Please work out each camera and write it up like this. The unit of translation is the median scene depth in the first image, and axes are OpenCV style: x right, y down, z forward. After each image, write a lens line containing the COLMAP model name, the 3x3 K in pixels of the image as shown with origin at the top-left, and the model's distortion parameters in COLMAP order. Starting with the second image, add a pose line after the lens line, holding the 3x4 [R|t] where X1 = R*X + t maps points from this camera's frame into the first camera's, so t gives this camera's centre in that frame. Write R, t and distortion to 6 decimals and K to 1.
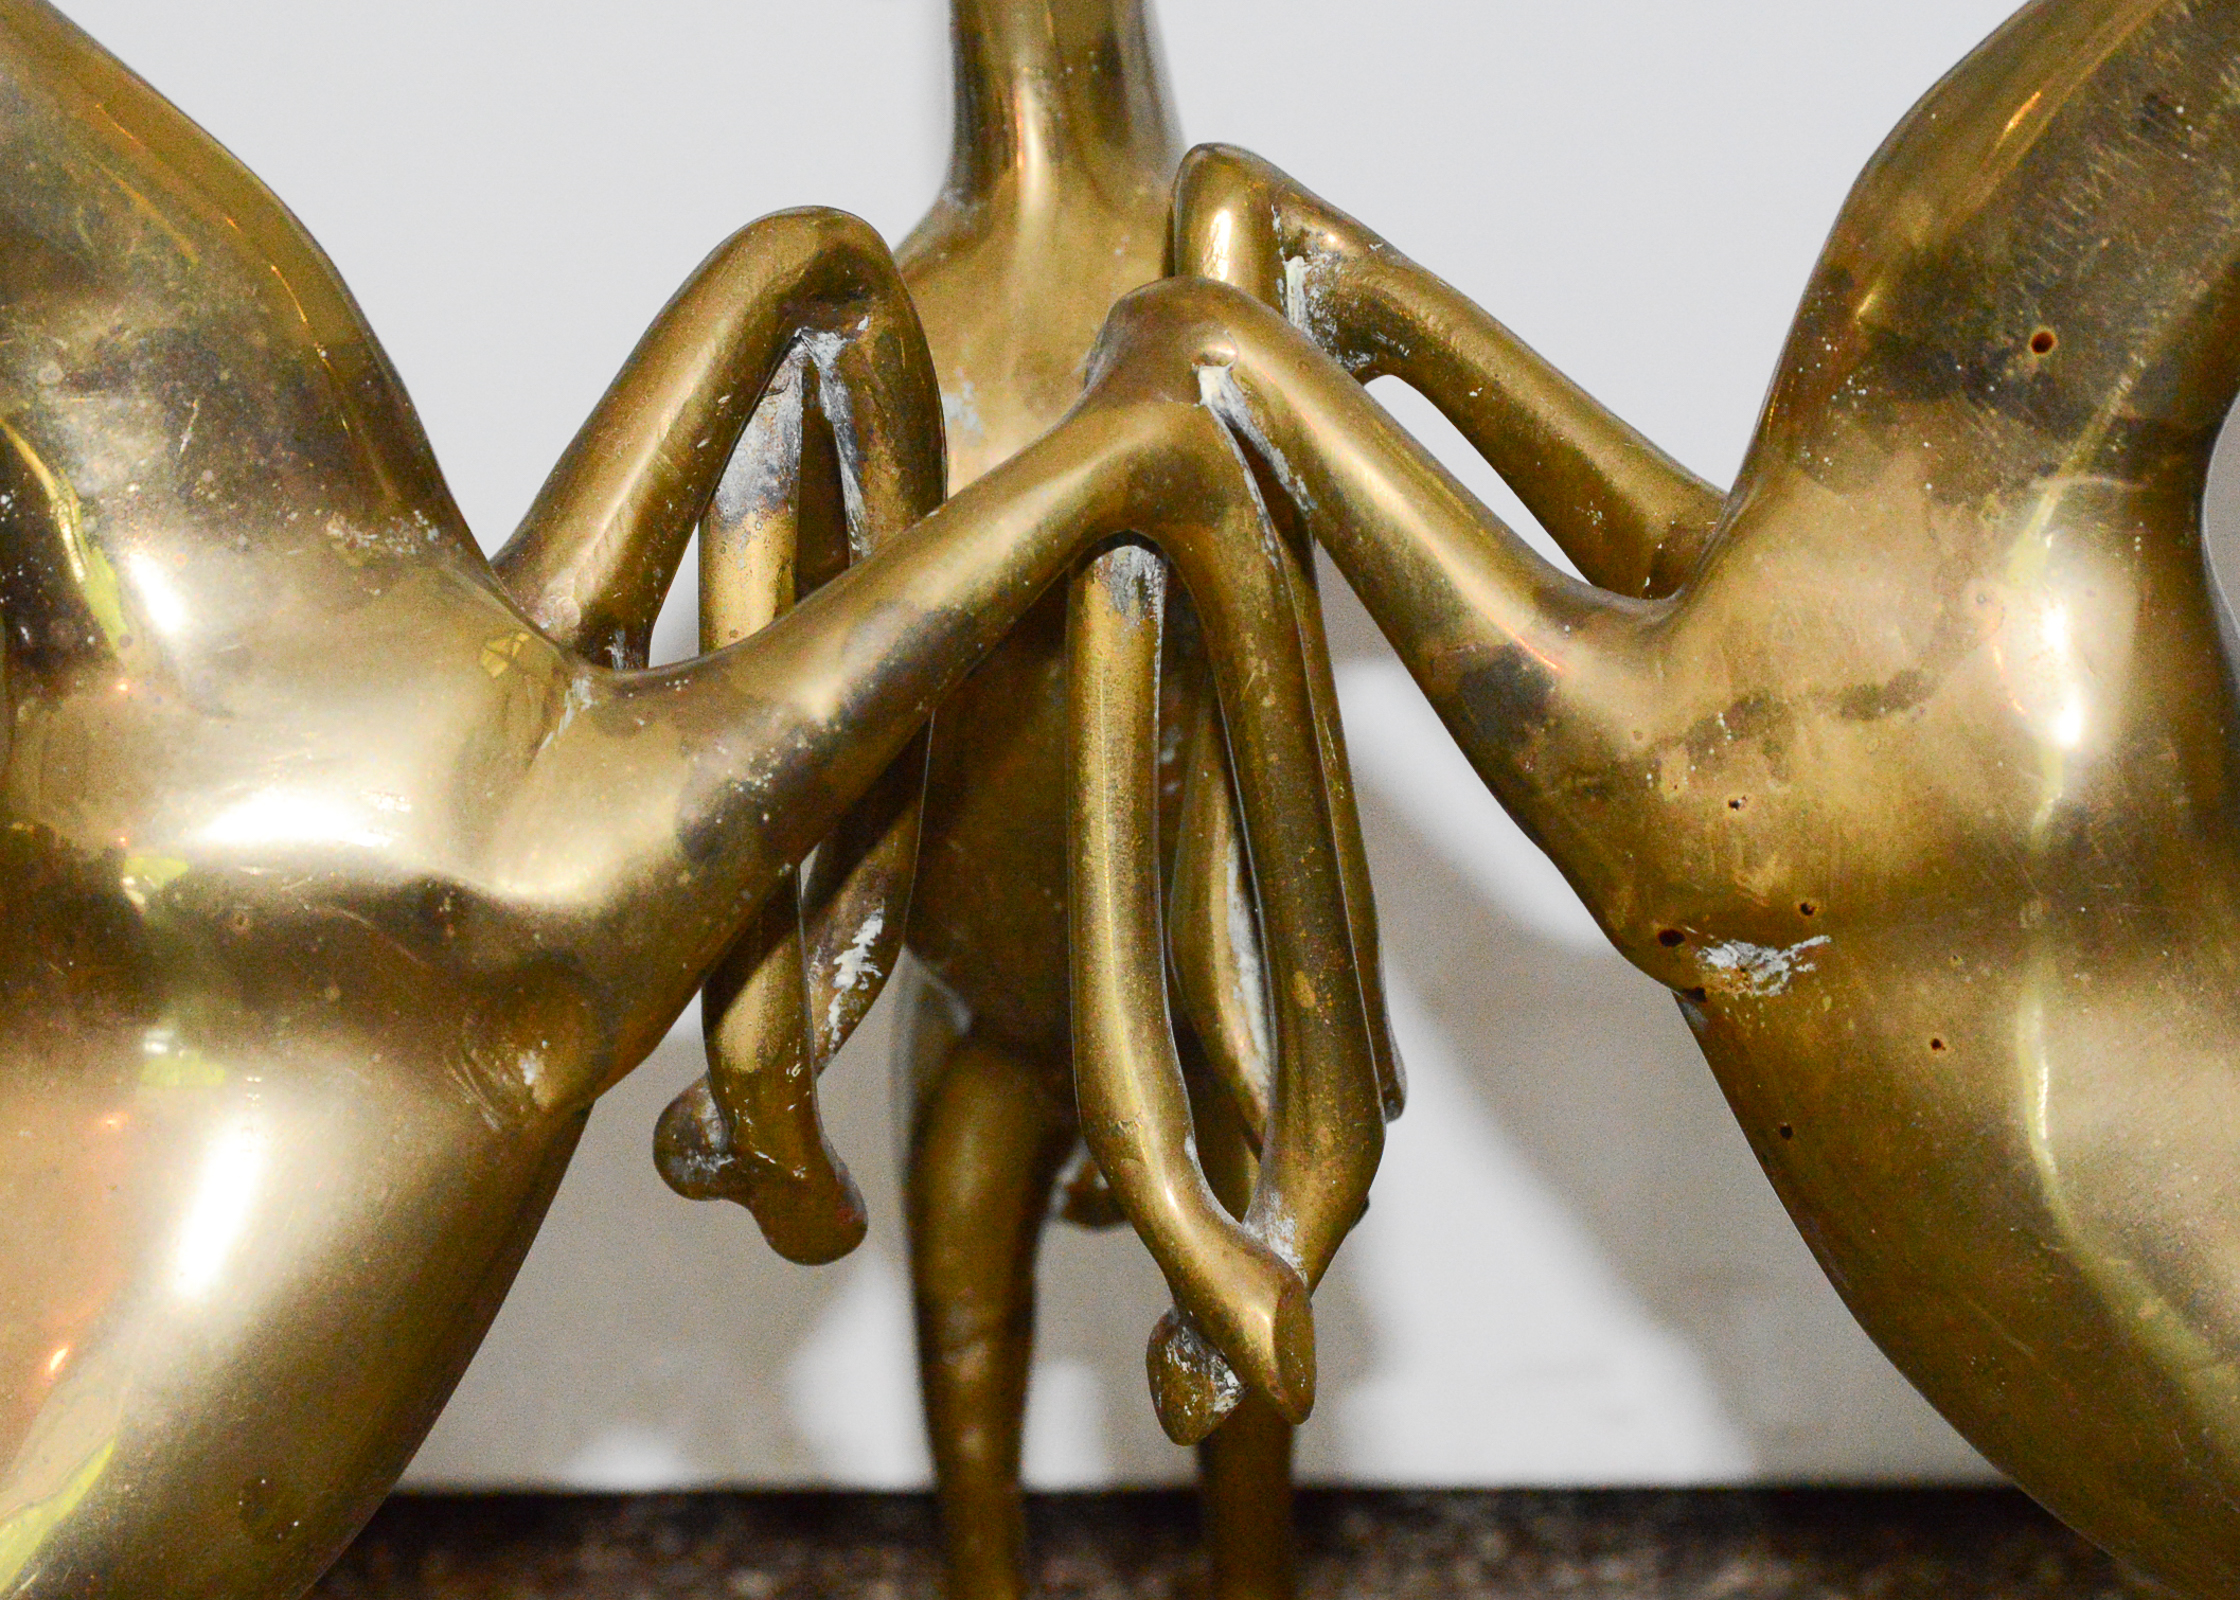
lens RADIAL K [[7981.7, 0, 1139.1], [0, 7981.7, 734.2], [0, 0, 1]] dist [0.273684, 0.000000]
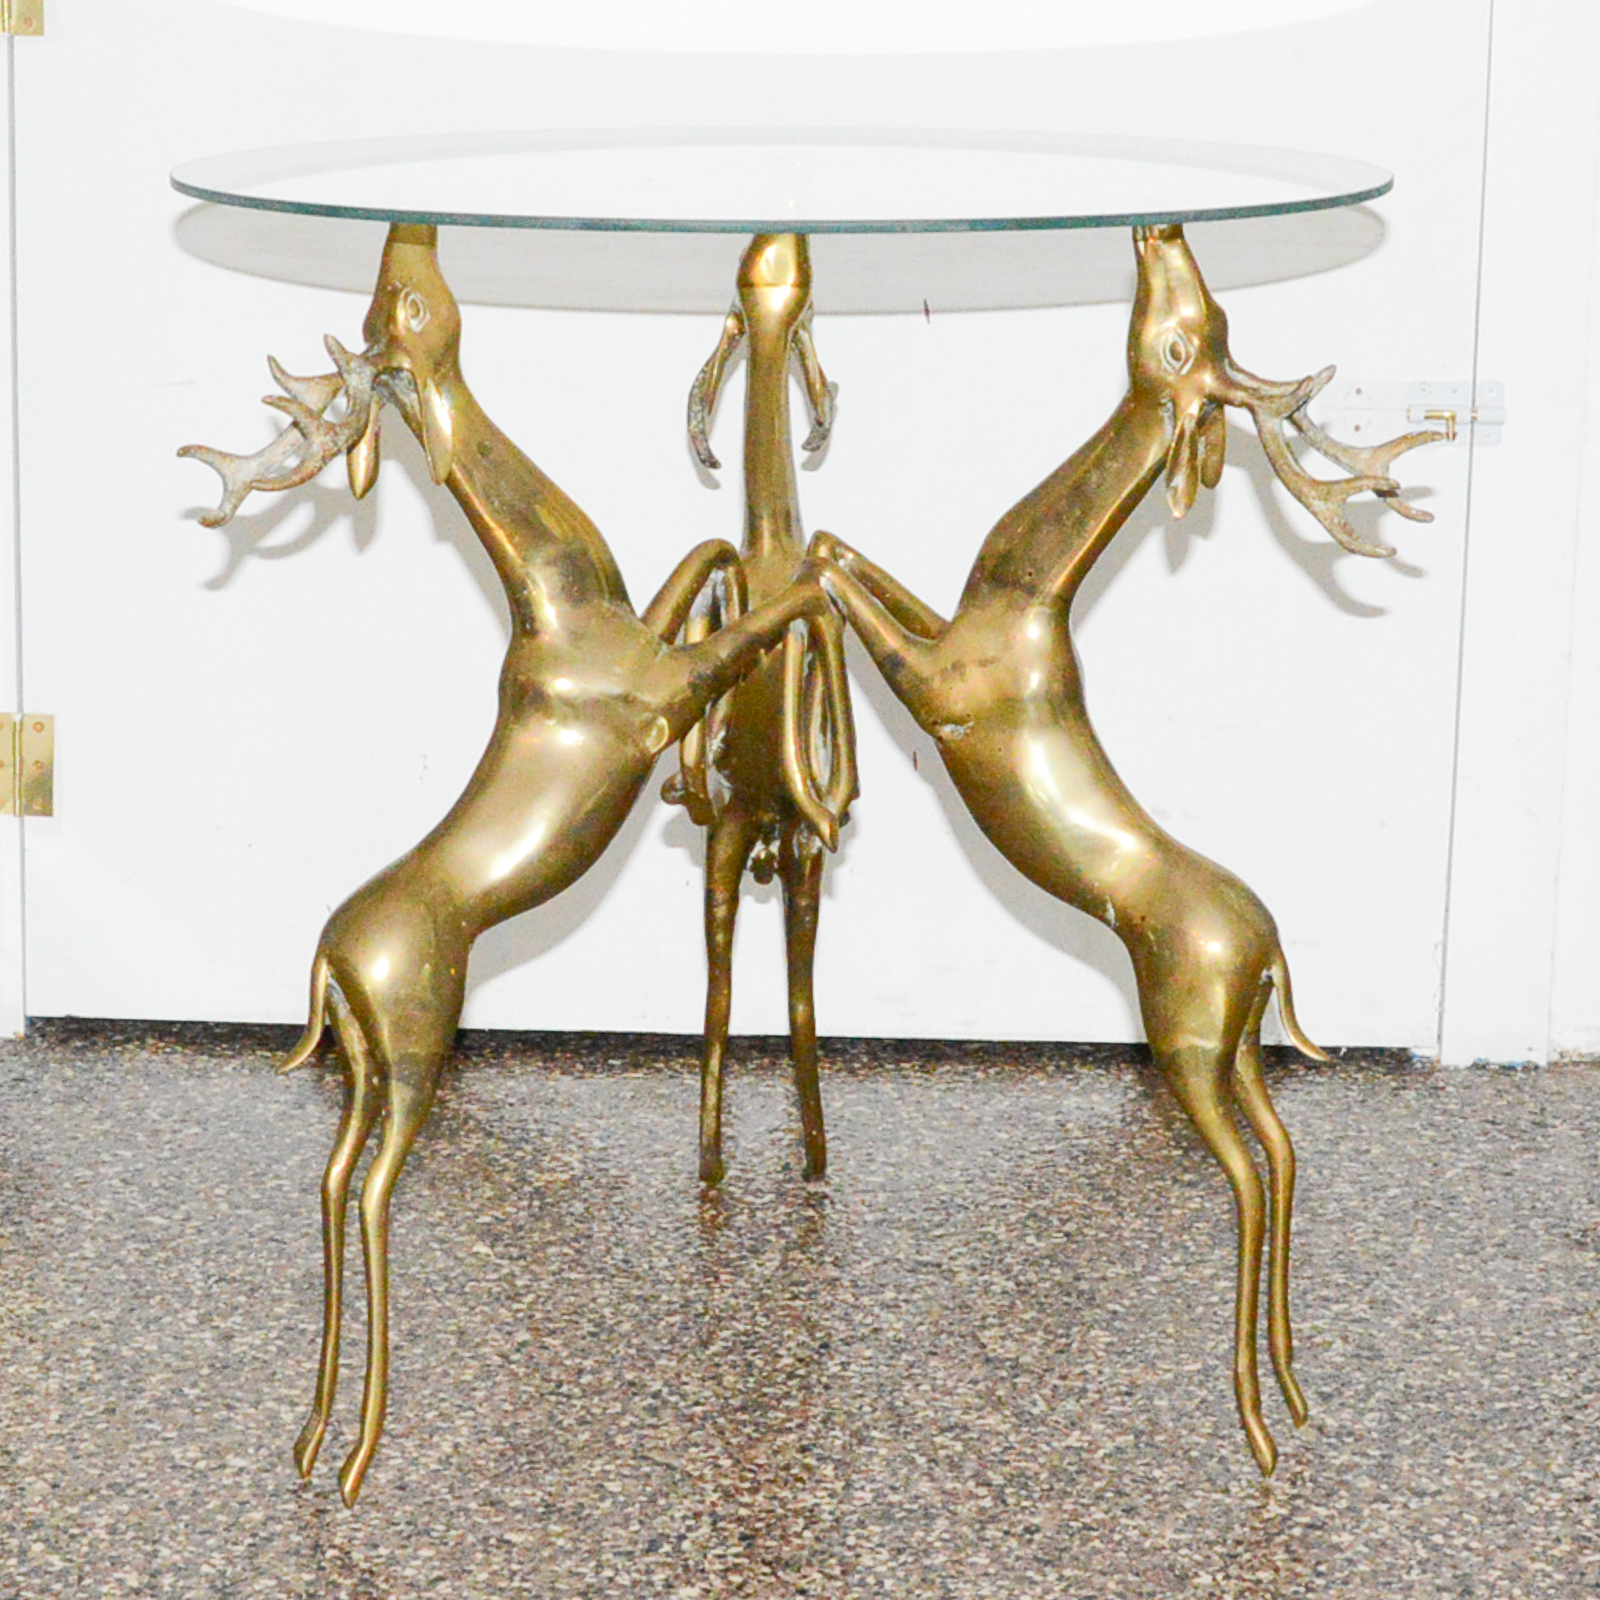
lens RADIAL K [[4408.9, 0, 746.1], [0, 4408.9, 806.7], [0, 0, 1]] dist [-0.013115, 0.000000]
pose [[0.998996, 0.042191, 0.015057, -0.053120], [-0.041204, 0.997305, -0.060695, 0.187590], [-0.017577, 0.060014, 0.998043, -1.087234]]
